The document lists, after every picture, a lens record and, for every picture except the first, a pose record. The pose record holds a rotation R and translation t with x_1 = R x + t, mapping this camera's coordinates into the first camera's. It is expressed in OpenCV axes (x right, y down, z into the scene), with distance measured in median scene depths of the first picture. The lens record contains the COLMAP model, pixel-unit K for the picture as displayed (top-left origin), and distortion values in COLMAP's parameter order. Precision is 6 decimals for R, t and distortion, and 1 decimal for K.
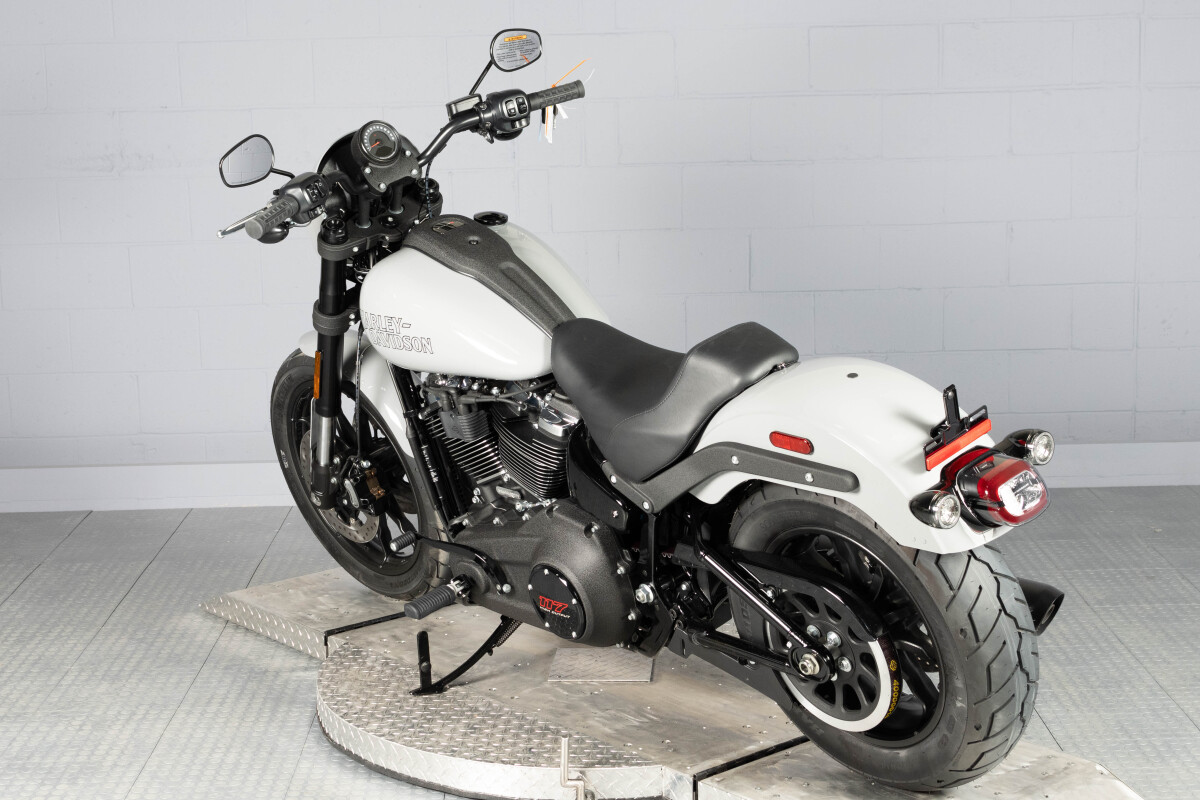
lens RADIAL K [[1930.1, 0, 596.8], [0, 1930.1, 394.9], [0, 0, 1]] dist [-0.007981, 0.054732]
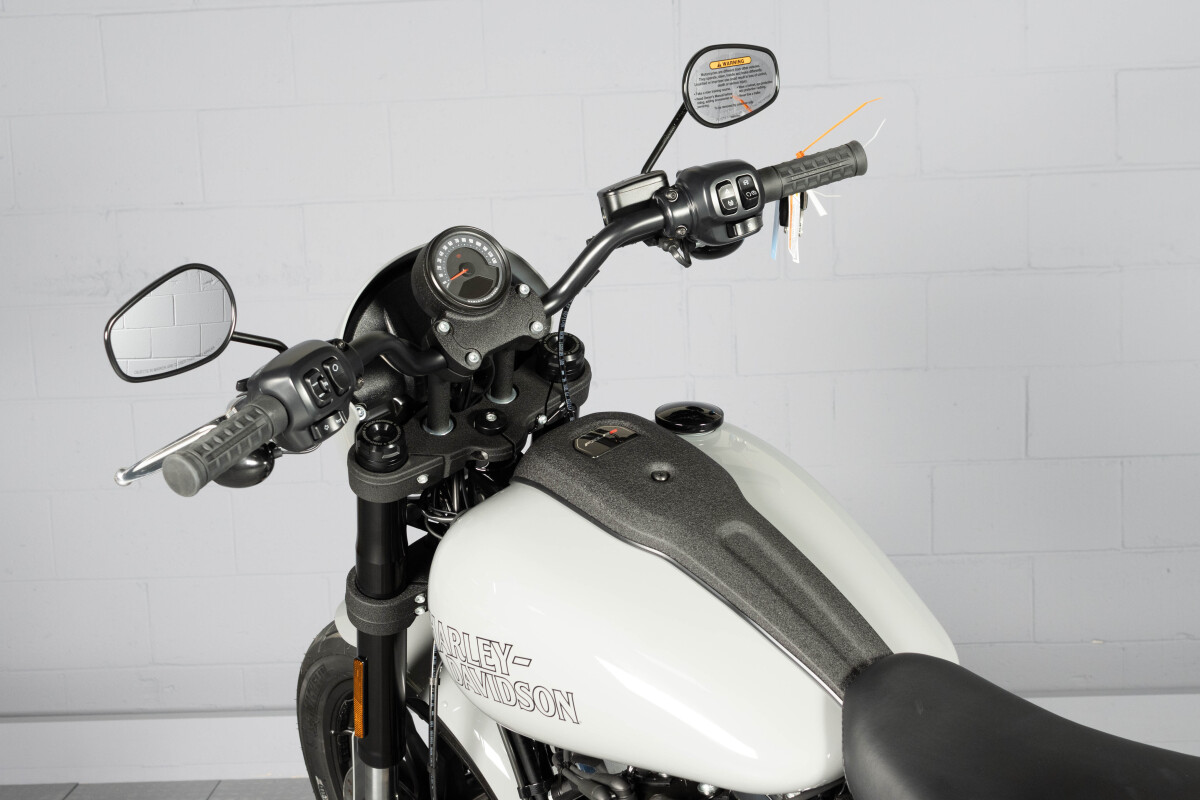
lens RADIAL K [[1833.6, 0, 601.4], [0, 1833.6, 409.4], [0, 0, 1]] dist [0.002598, 0.036969]
pose [[0.998171, -0.009027, -0.059778, -0.048803], [0.007143, 0.999473, -0.031658, -0.077959], [0.060033, 0.031173, 0.997710, 0.518765]]
